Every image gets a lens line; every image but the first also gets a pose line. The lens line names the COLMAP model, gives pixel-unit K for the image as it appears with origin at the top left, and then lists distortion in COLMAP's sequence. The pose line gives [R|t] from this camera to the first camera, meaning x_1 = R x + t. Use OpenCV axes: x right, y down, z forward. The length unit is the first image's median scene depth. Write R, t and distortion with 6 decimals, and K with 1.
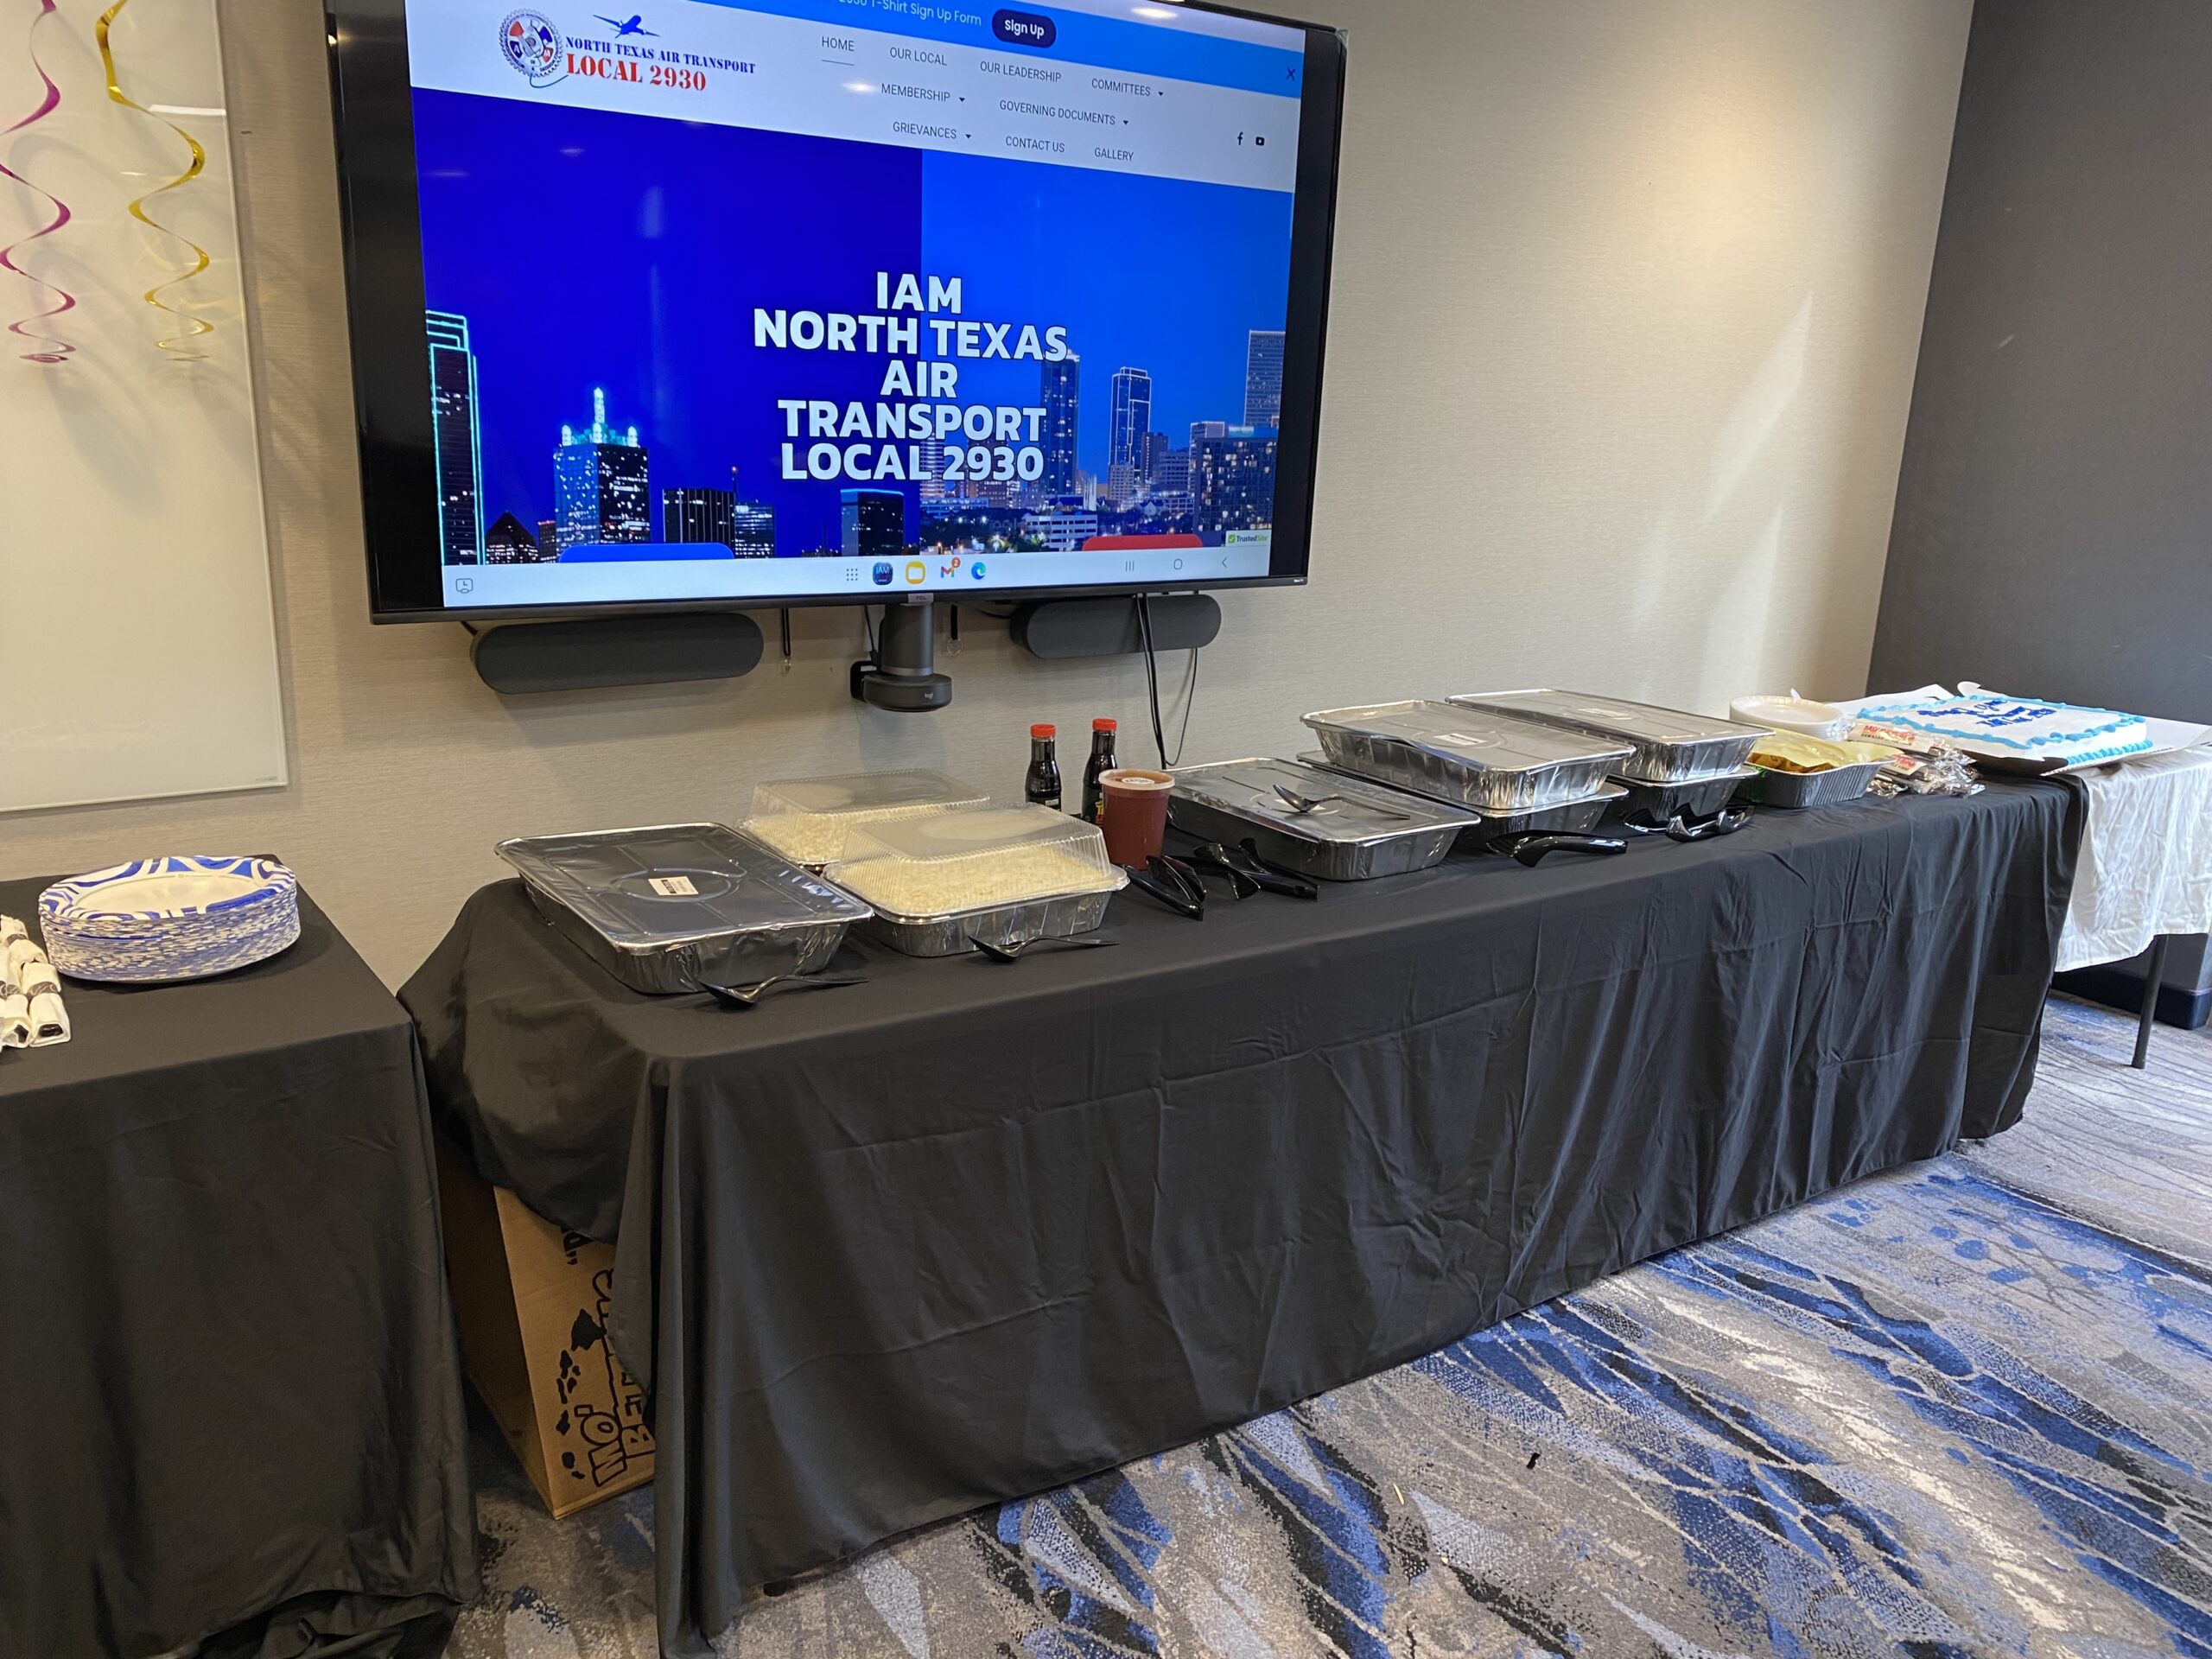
lens RADIAL K [[1927.1, 0, 1102.2], [0, 1927.1, 883.8], [0, 0, 1]] dist [0.073759, -0.197457]
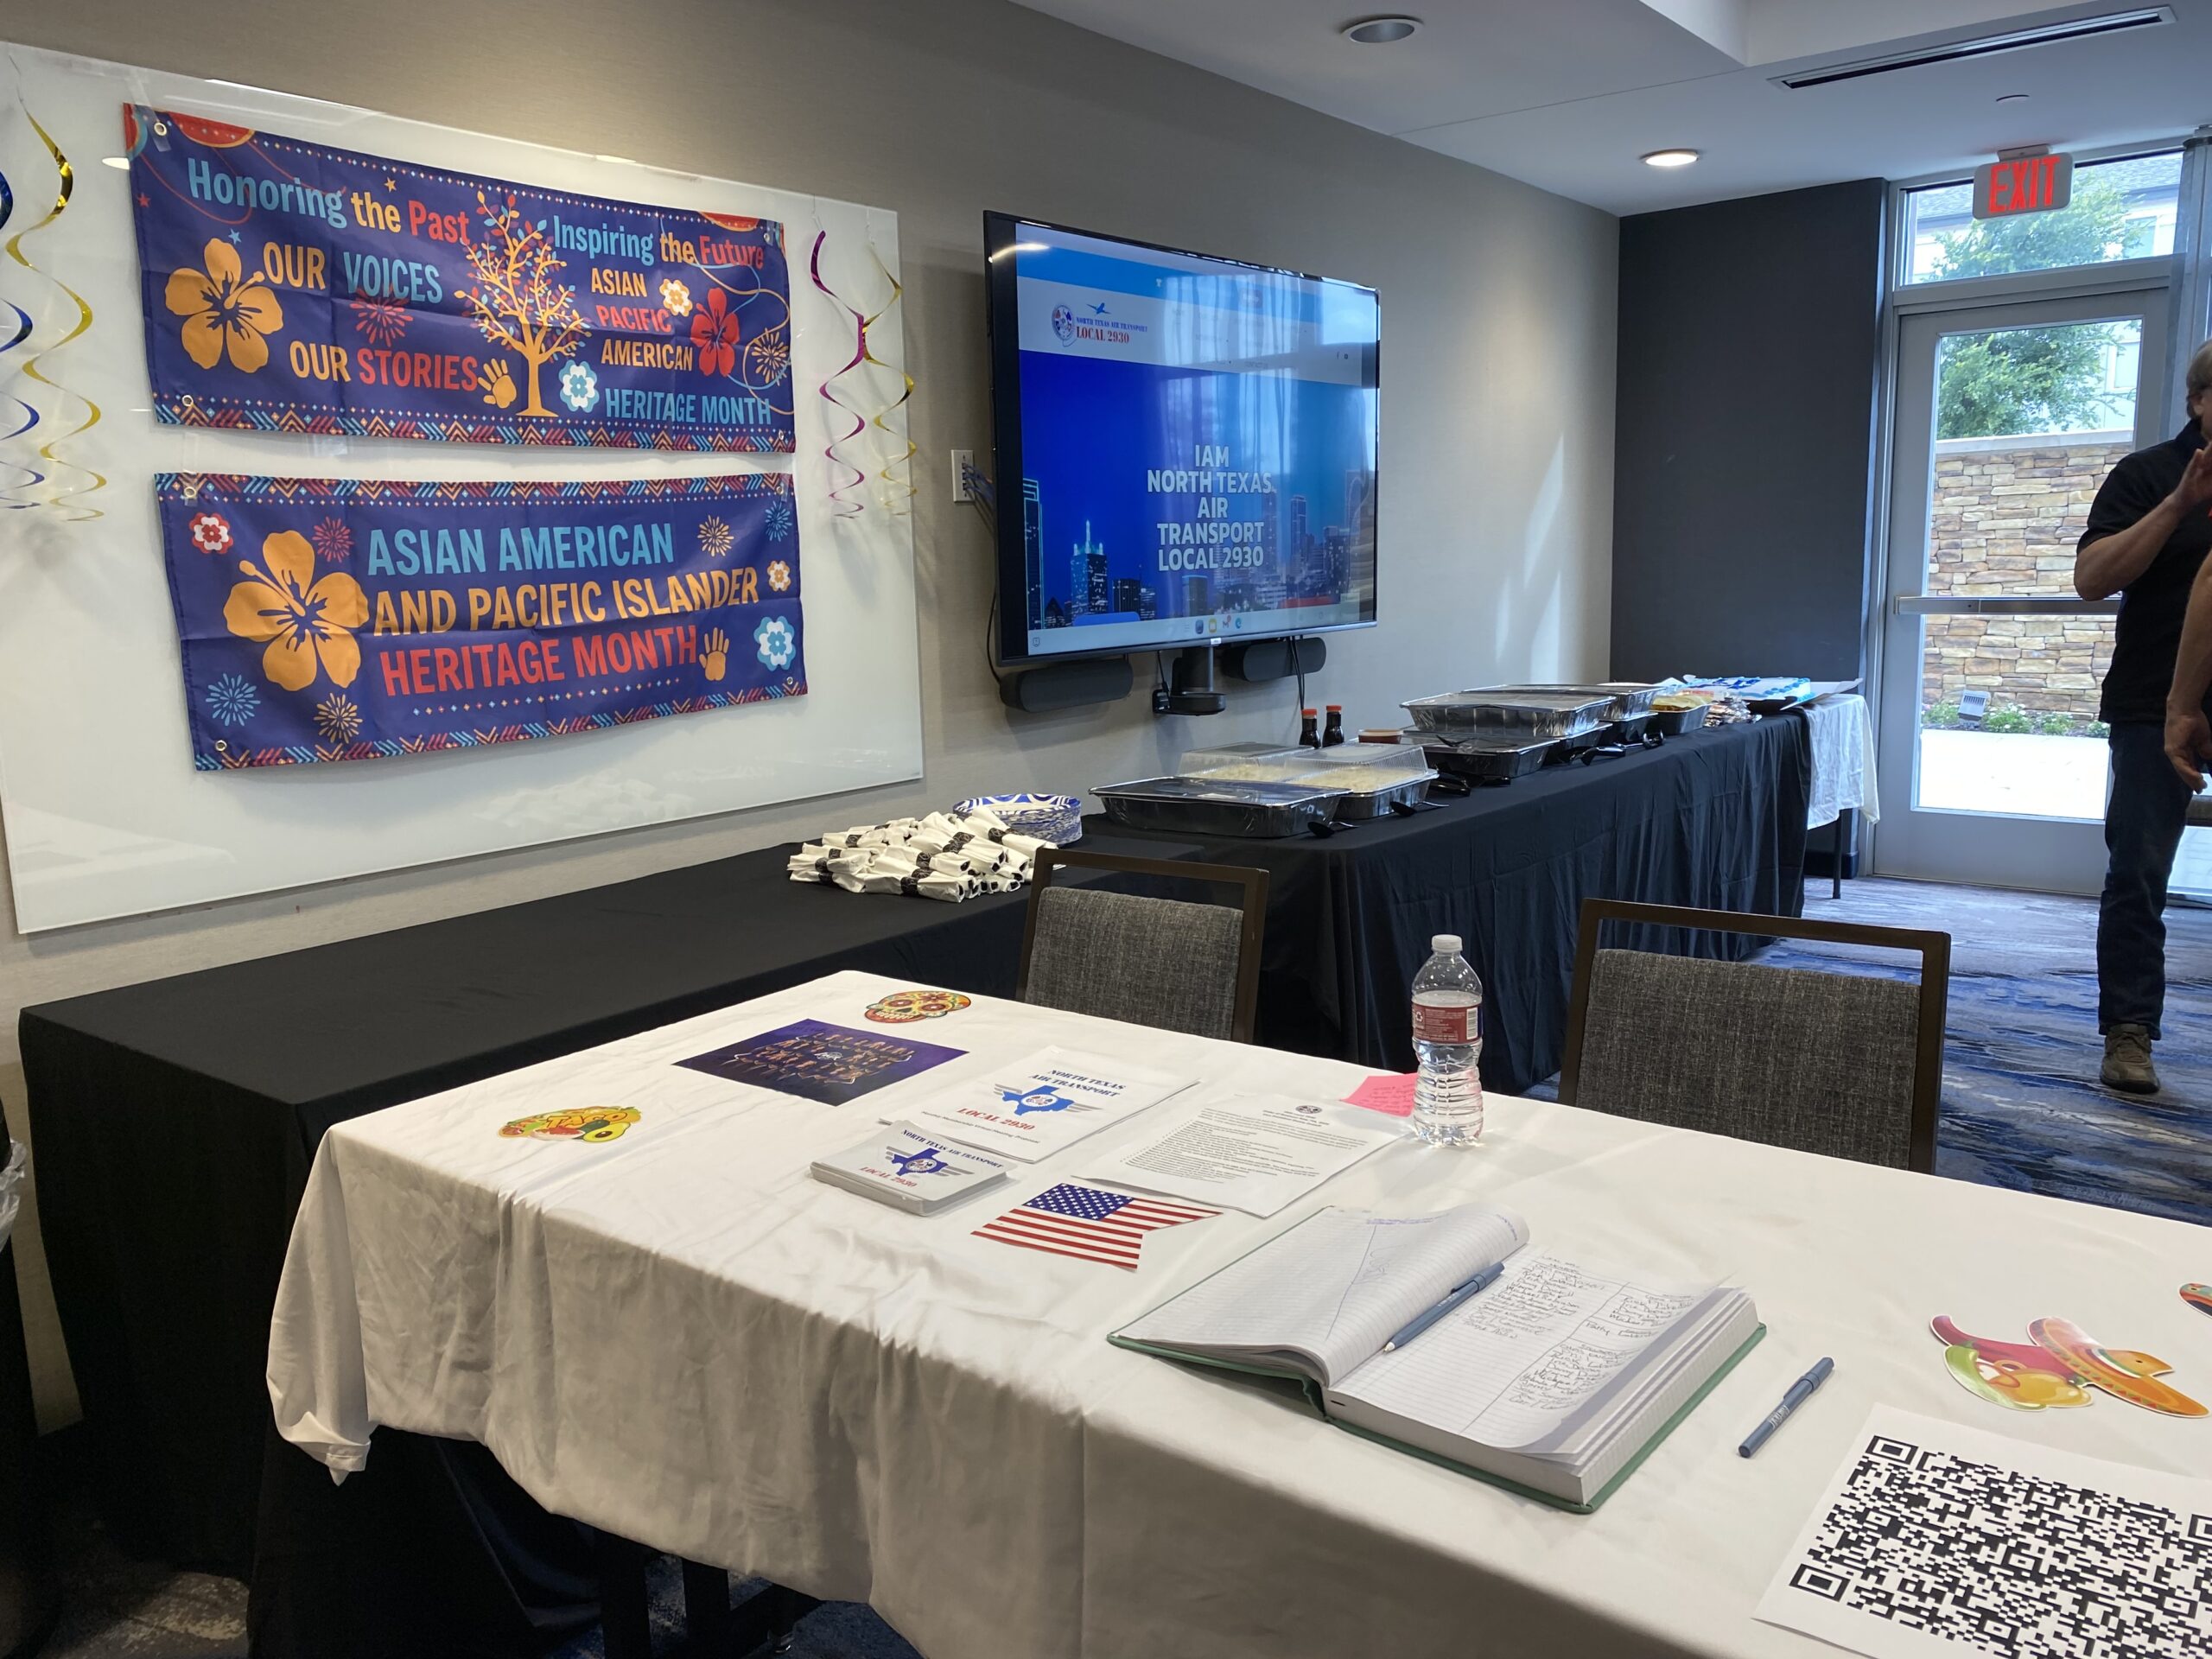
lens RADIAL K [[1927.1, 0, 1102.2], [0, 1927.1, 883.8], [0, 0, 1]] dist [0.073759, -0.197457]
pose [[0.954278, -0.114494, 0.276124, -0.666755], [0.136743, 0.988623, -0.062650, 0.142205], [-0.265809, 0.097544, 0.959078, -0.506009]]
